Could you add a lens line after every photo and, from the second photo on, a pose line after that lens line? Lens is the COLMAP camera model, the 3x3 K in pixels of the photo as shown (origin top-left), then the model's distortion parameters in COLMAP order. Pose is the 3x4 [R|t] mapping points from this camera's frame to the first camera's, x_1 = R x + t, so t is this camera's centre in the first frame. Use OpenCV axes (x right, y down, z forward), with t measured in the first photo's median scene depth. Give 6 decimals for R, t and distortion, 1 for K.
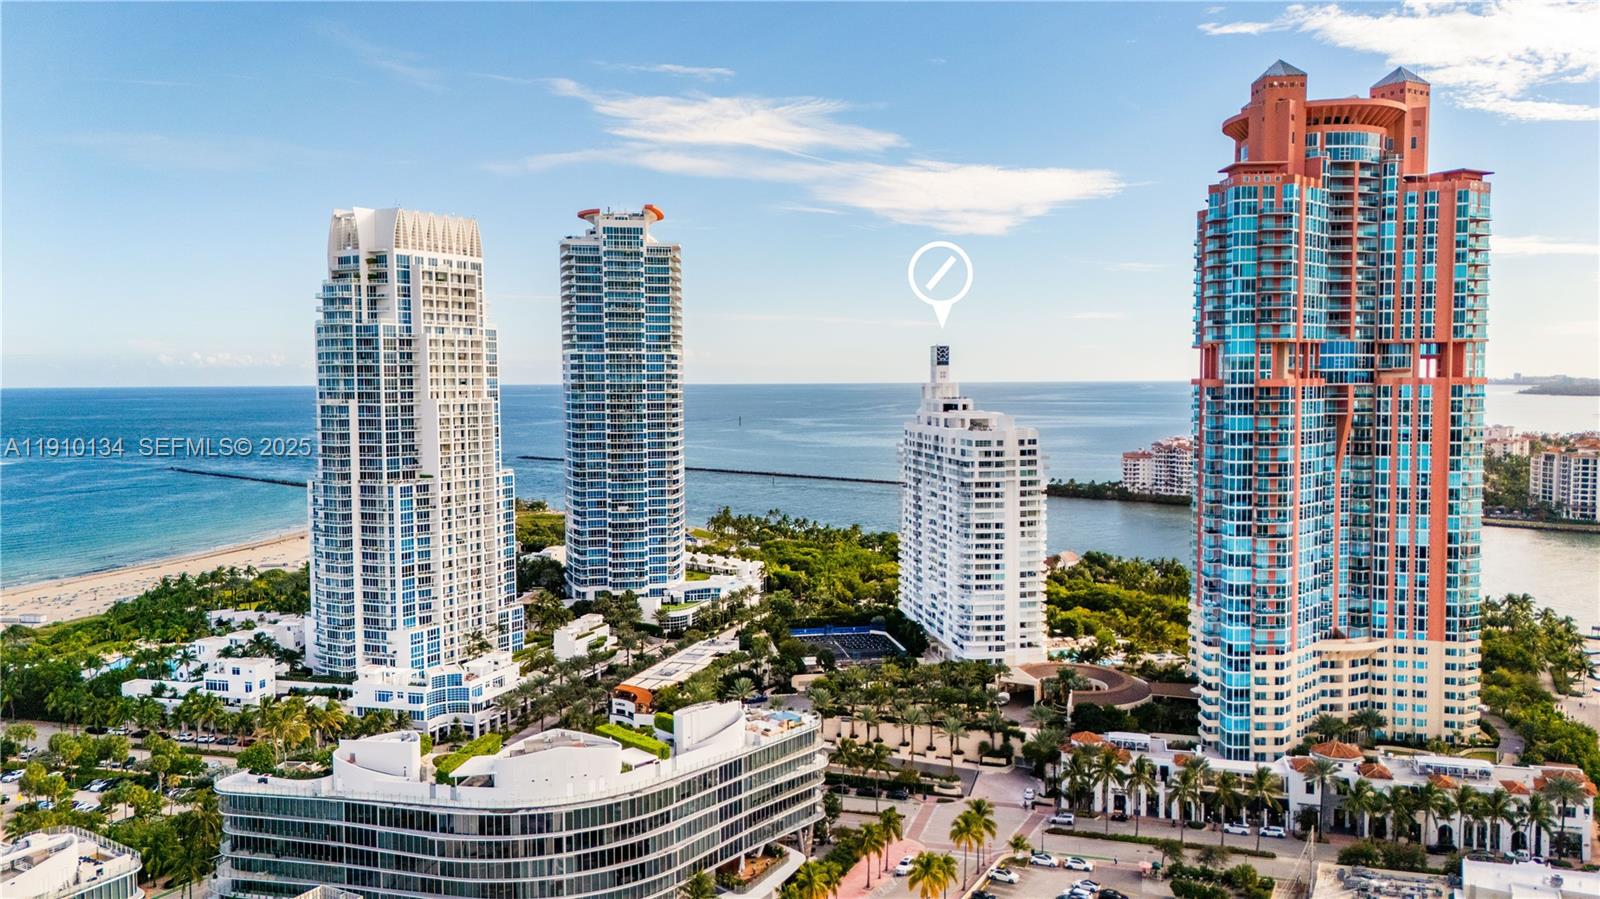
lens RADIAL K [[1149.8, 0, 800.0], [0, 1149.8, 449.5], [0, 0, 1]] dist [0.100291, -0.113250]
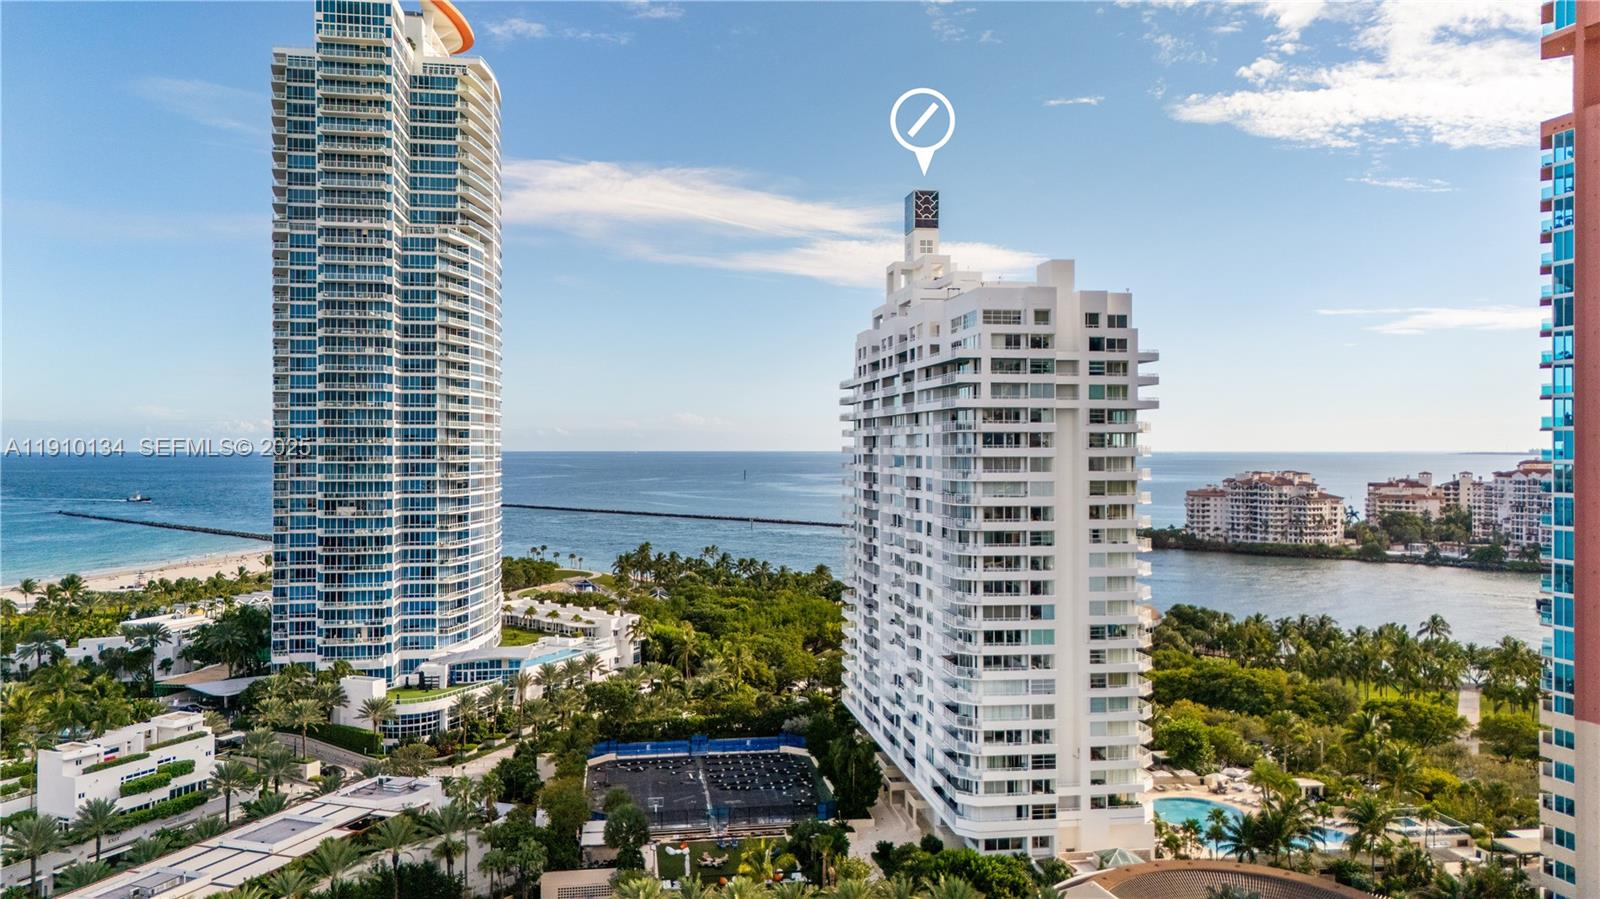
lens RADIAL K [[1158.3, 0, 813.6], [0, 1158.3, 445.6], [0, 0, 1]] dist [0.059600, -0.044858]
pose [[0.999895, 0.007688, -0.012263, 0.079380], [-0.008443, 0.997993, -0.062753, 0.057135], [0.011755, 0.062850, 0.997954, 0.480558]]
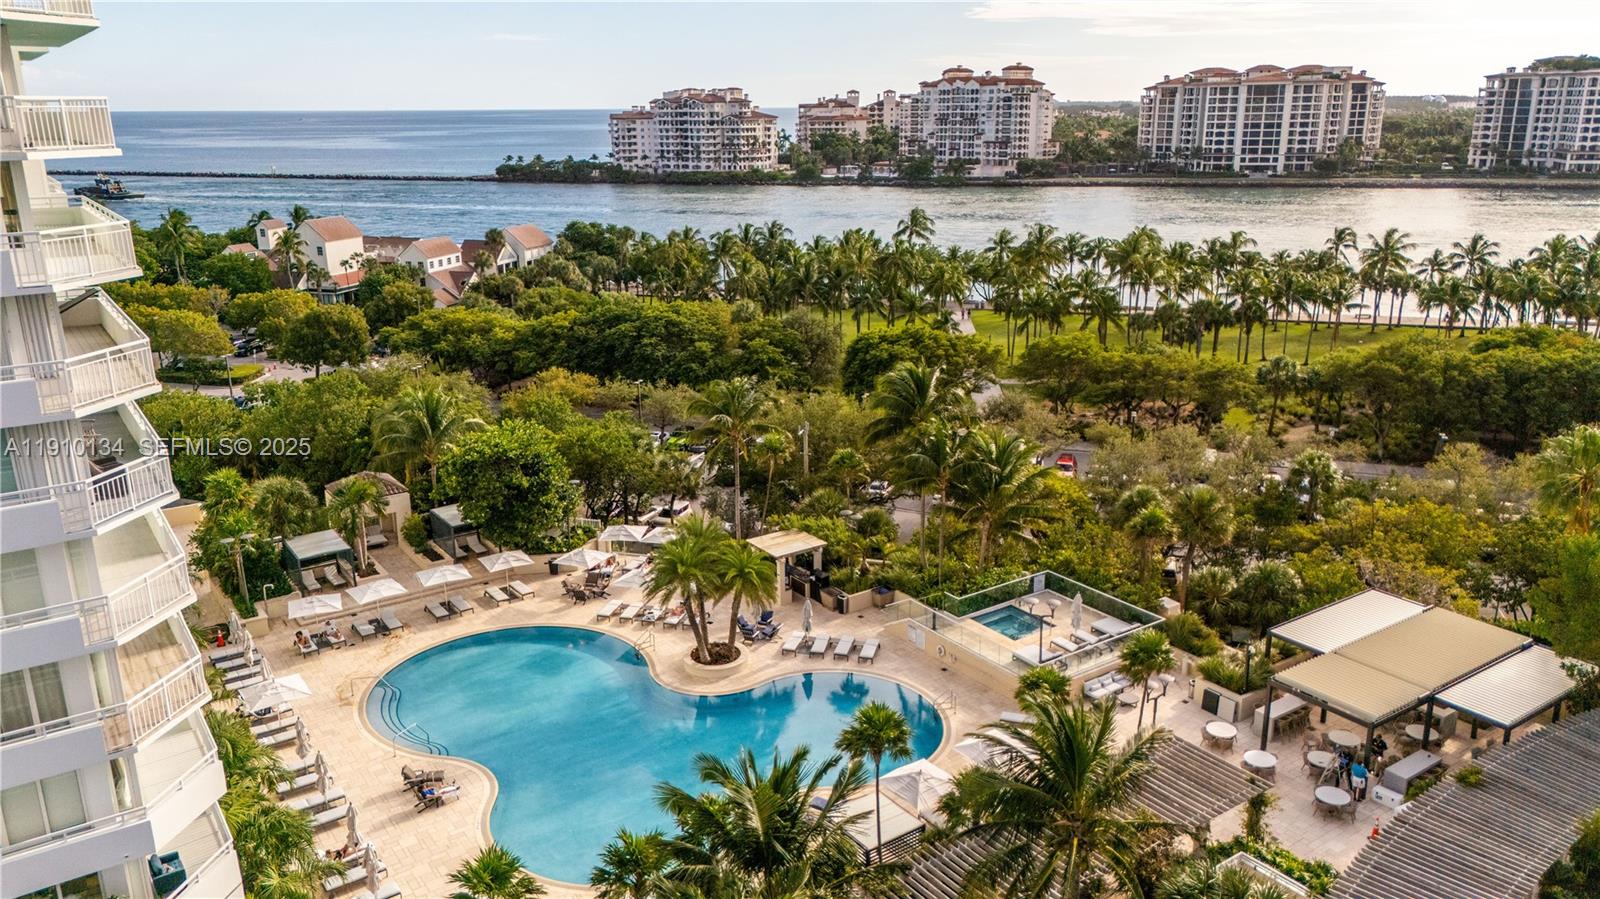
lens RADIAL K [[1161.0, 0, 800.0], [0, 1161.0, 449.5], [0, 0, 1]] dist [0.105924, -0.102253]
pose [[0.904420, -0.123127, 0.408489, 0.187168], [0.029646, 0.973274, 0.227726, 0.097665], [-0.425611, -0.193850, 0.883899, 0.764945]]
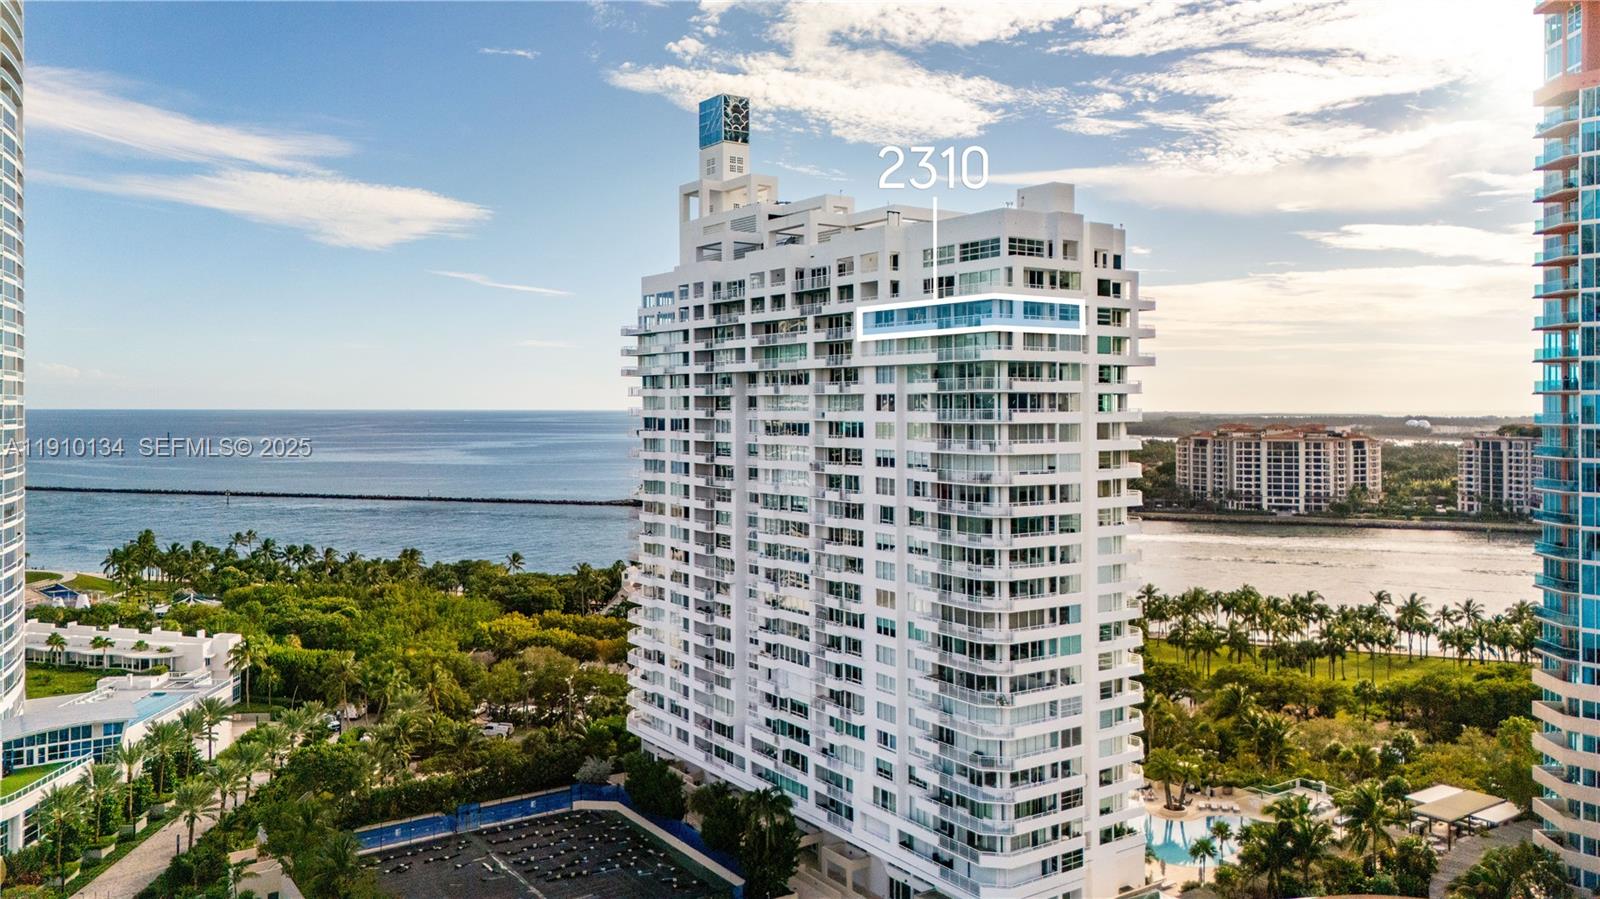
lens RADIAL K [[1180.0, 0, 798.7], [0, 1180.0, 416.0], [0, 0, 1]] dist [0.052512, -0.044241]
pose [[0.907012, 0.004169, 0.421084, -0.036999], [0.018555, 0.998584, -0.049855, 0.049397], [-0.420695, 0.053033, 0.905651, 0.596500]]
